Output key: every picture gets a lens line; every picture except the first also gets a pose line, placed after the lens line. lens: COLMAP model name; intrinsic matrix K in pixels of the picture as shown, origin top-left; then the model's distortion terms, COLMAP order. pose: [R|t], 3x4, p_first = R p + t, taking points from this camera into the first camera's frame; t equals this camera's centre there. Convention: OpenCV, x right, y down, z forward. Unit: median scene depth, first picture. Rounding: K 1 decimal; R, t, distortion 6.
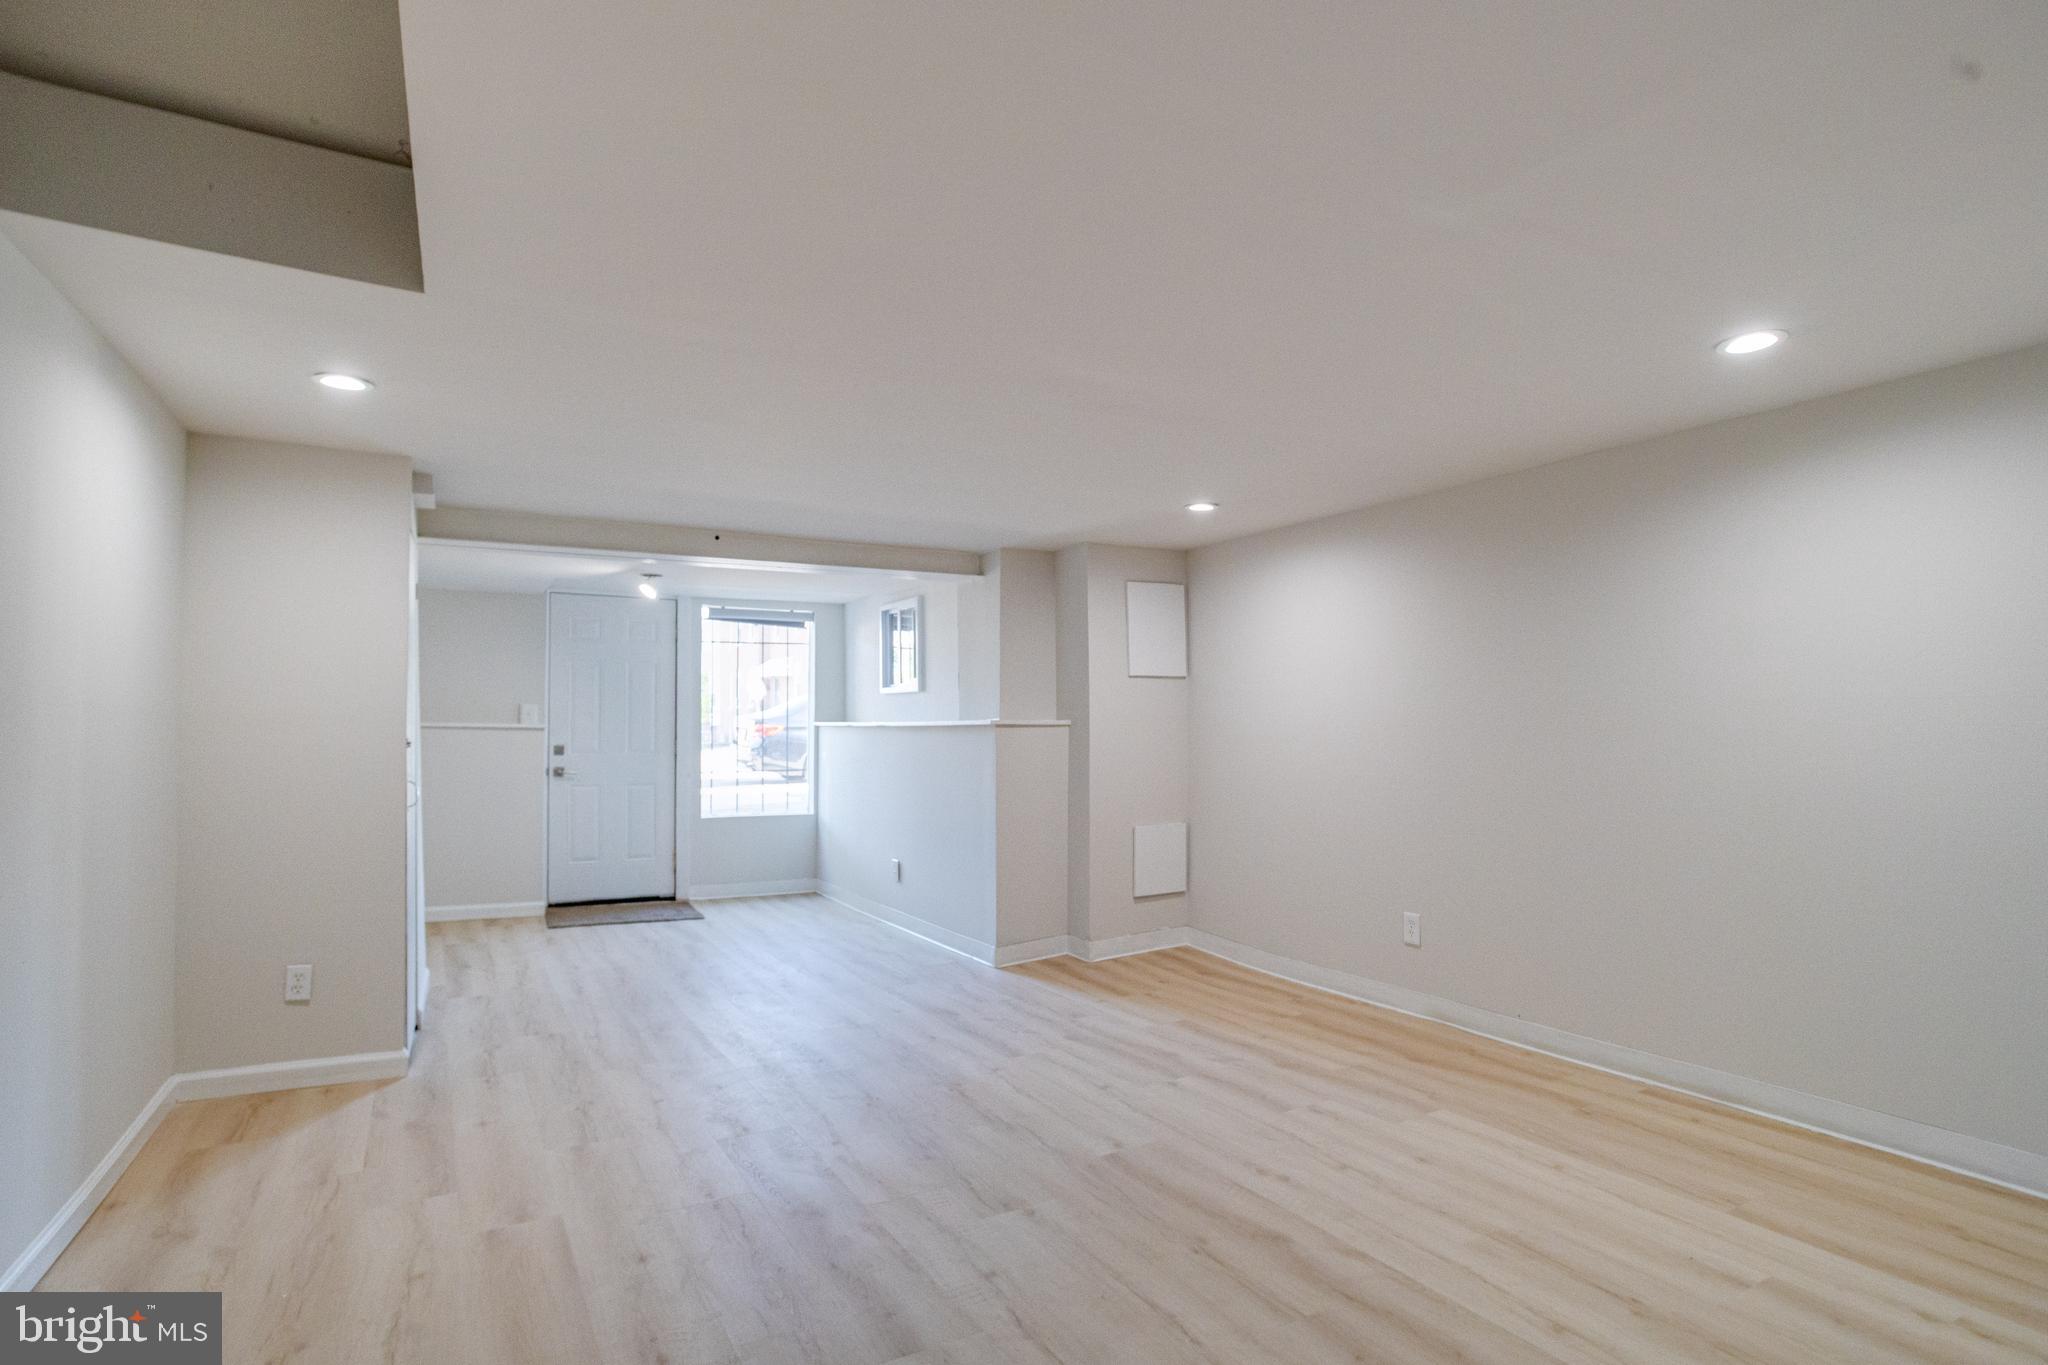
lens RADIAL K [[1024.9, 0, 1001.0], [0, 1024.9, 706.7], [0, 0, 1]] dist [-0.056450, 0.044519]
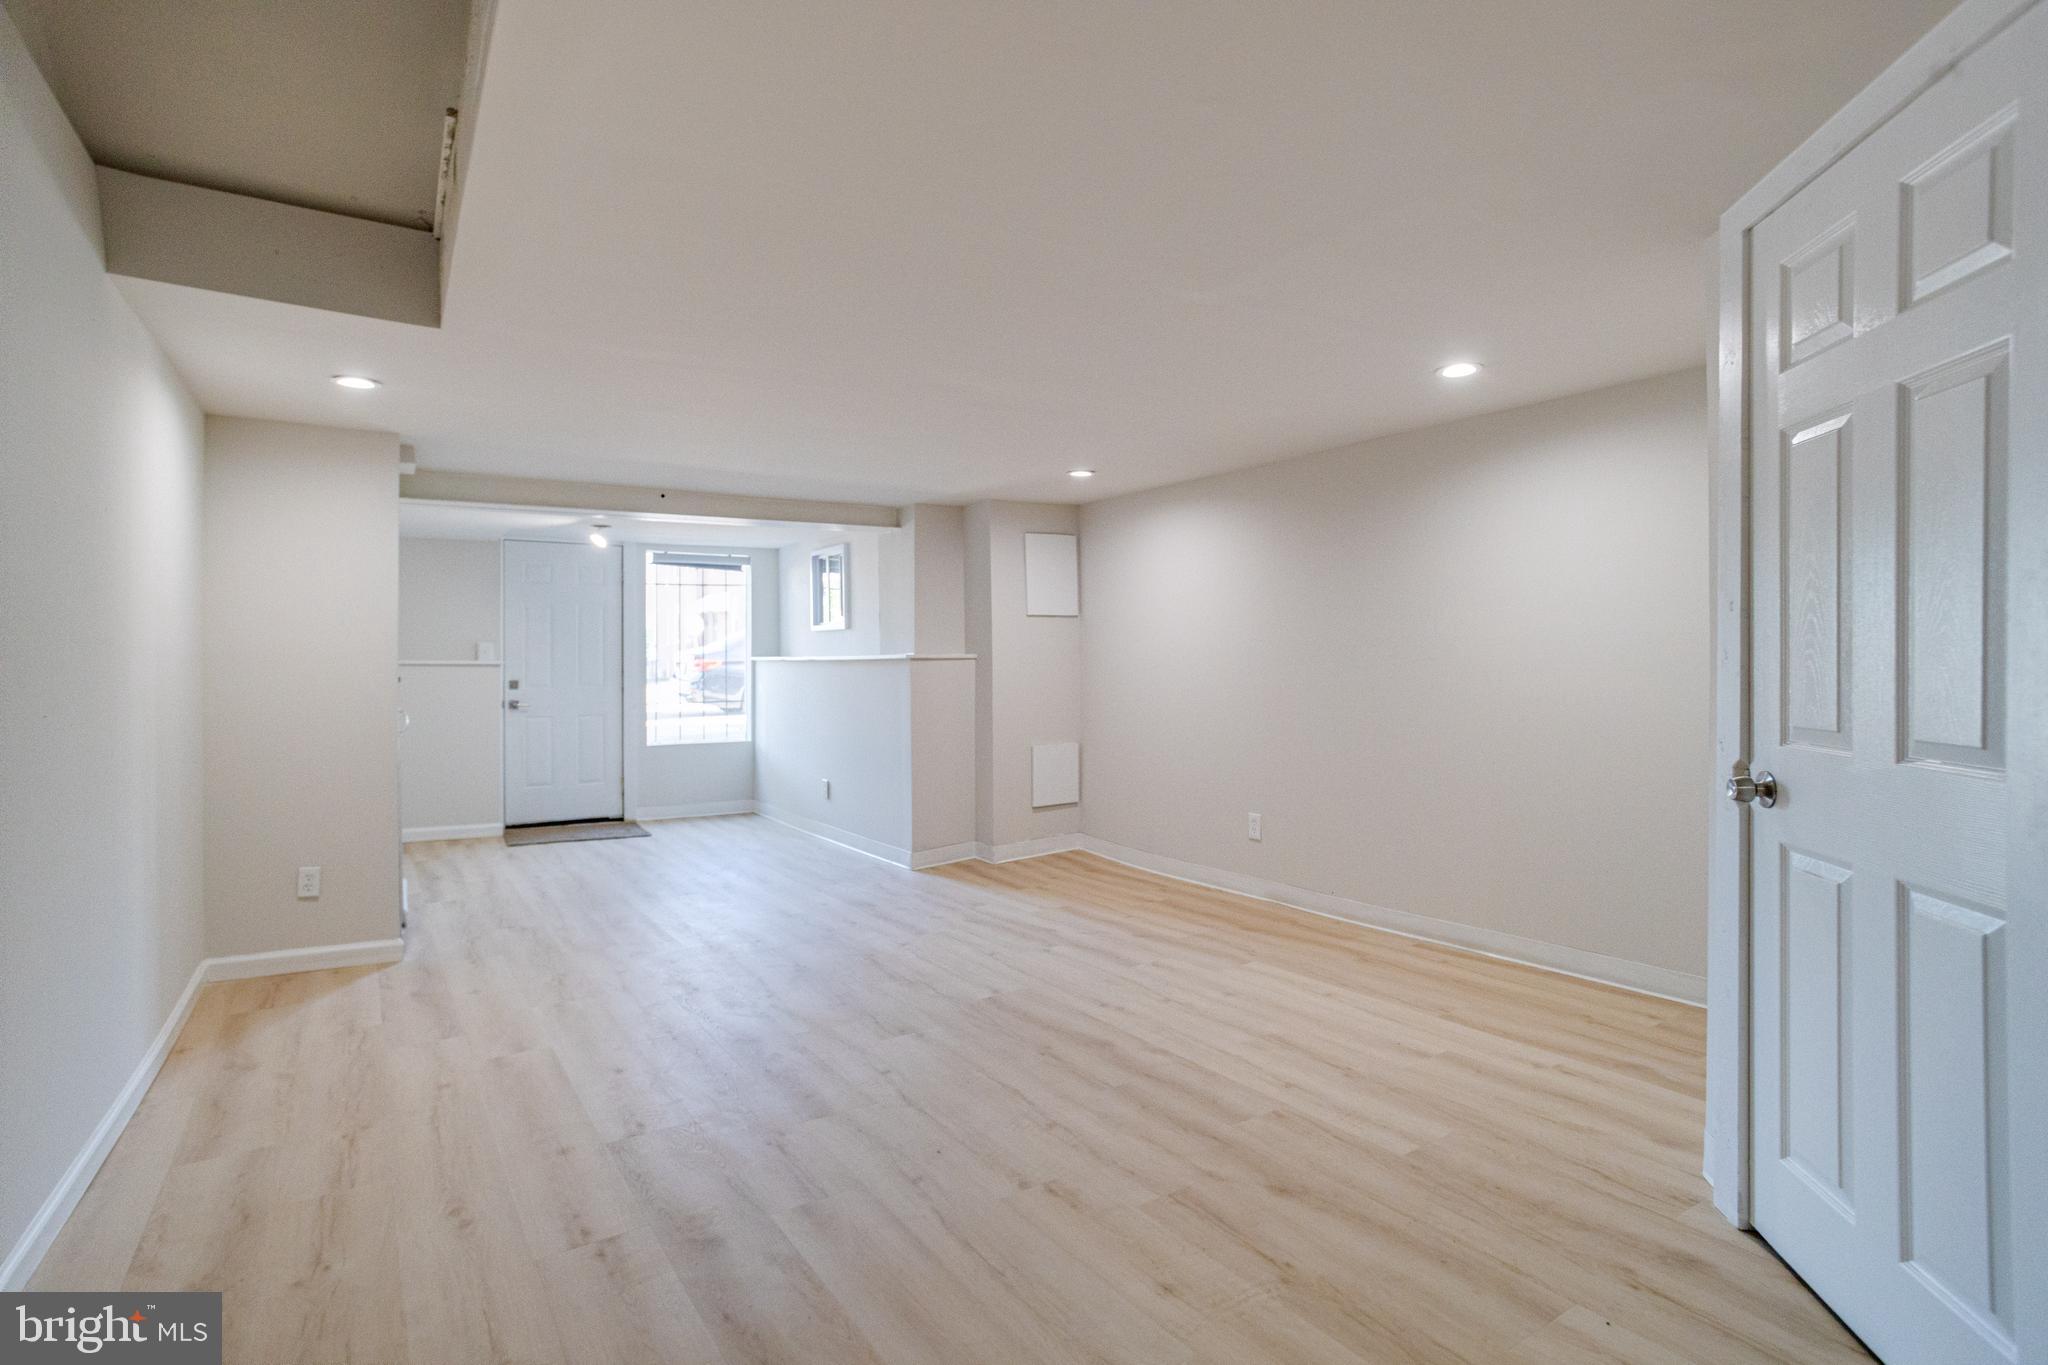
lens RADIAL K [[1012.5, 0, 1007.0], [0, 1012.5, 649.8], [0, 0, 1]] dist [-0.057969, 0.041620]
pose [[0.997751, -0.005836, 0.066769, 0.034506], [0.005179, 0.999936, 0.010011, -0.004060], [-0.066823, -0.009642, 0.997718, -0.175380]]
